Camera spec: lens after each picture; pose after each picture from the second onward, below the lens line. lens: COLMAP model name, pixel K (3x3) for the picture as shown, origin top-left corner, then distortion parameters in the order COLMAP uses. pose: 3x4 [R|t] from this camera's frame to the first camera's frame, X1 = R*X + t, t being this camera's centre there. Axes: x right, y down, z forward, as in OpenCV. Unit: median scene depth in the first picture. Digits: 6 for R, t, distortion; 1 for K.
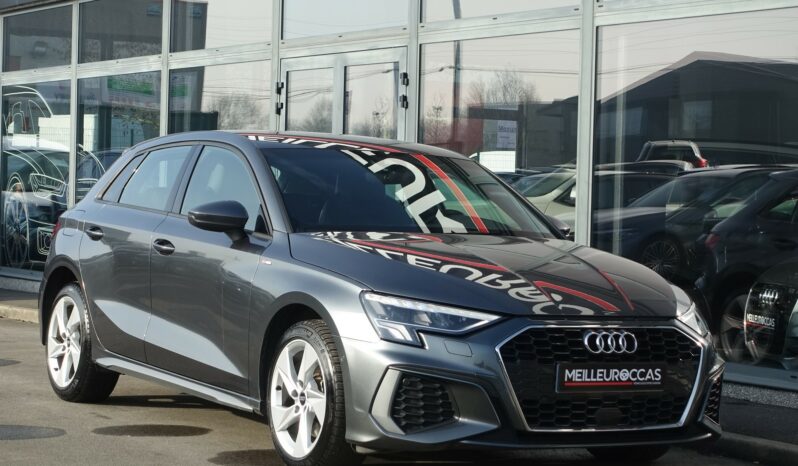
lens RADIAL K [[1732.7, 0, 399.0], [0, 1732.7, 233.0], [0, 0, 1]] dist [-0.069522, -0.697658]
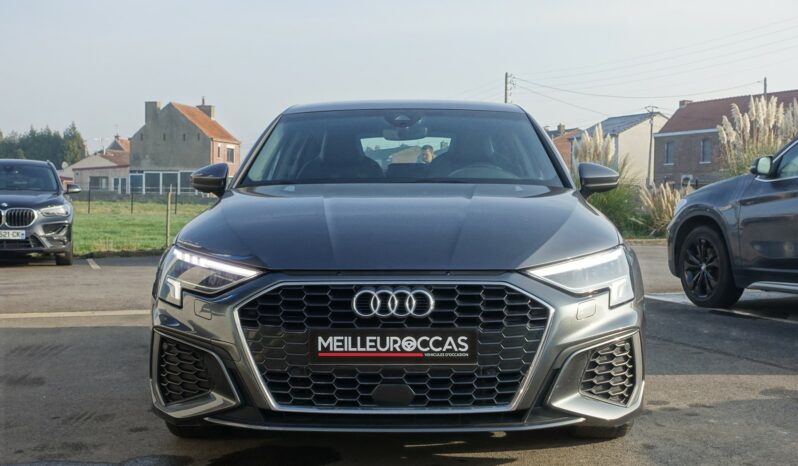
lens RADIAL K [[1113.7, 0, 399.0], [0, 1113.7, 233.0], [0, 0, 1]] dist [-0.021349, -0.038110]
pose [[0.850423, -0.030633, -0.525207, 0.400060], [0.037112, 0.999309, 0.001806, 0.030161], [0.524789, -0.021028, 0.850973, 0.566322]]
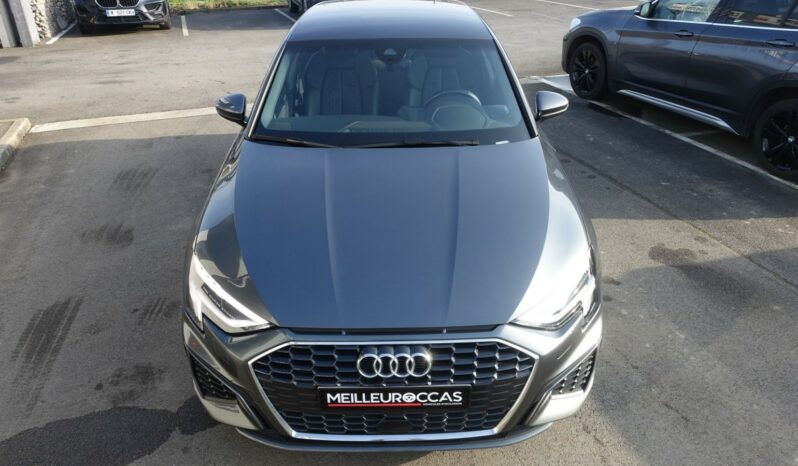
lens RADIAL K [[575.8, 0, 399.0], [0, 575.8, 233.0], [0, 0, 1]] dist [-0.003384, -0.000563]
pose [[0.869043, 0.190046, -0.456778, 0.246260], [0.040639, 0.892735, 0.448747, -0.126662], [0.493064, -0.408543, 0.768102, 0.811024]]
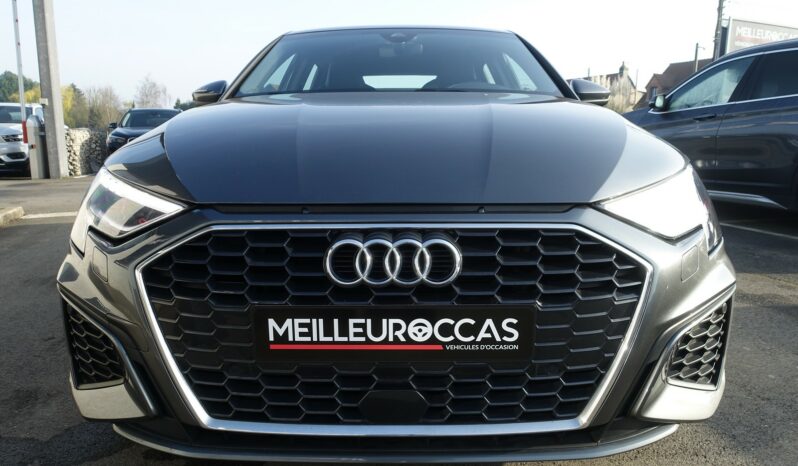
lens RADIAL K [[548.2, 0, 399.0], [0, 548.2, 233.0], [0, 0, 1]] dist [-0.006553, 0.002715]
pose [[0.857798, 0.043016, -0.512184, 0.203034], [0.038043, 0.988445, 0.146728, 0.033405], [0.512577, -0.145348, 0.846250, 0.879210]]
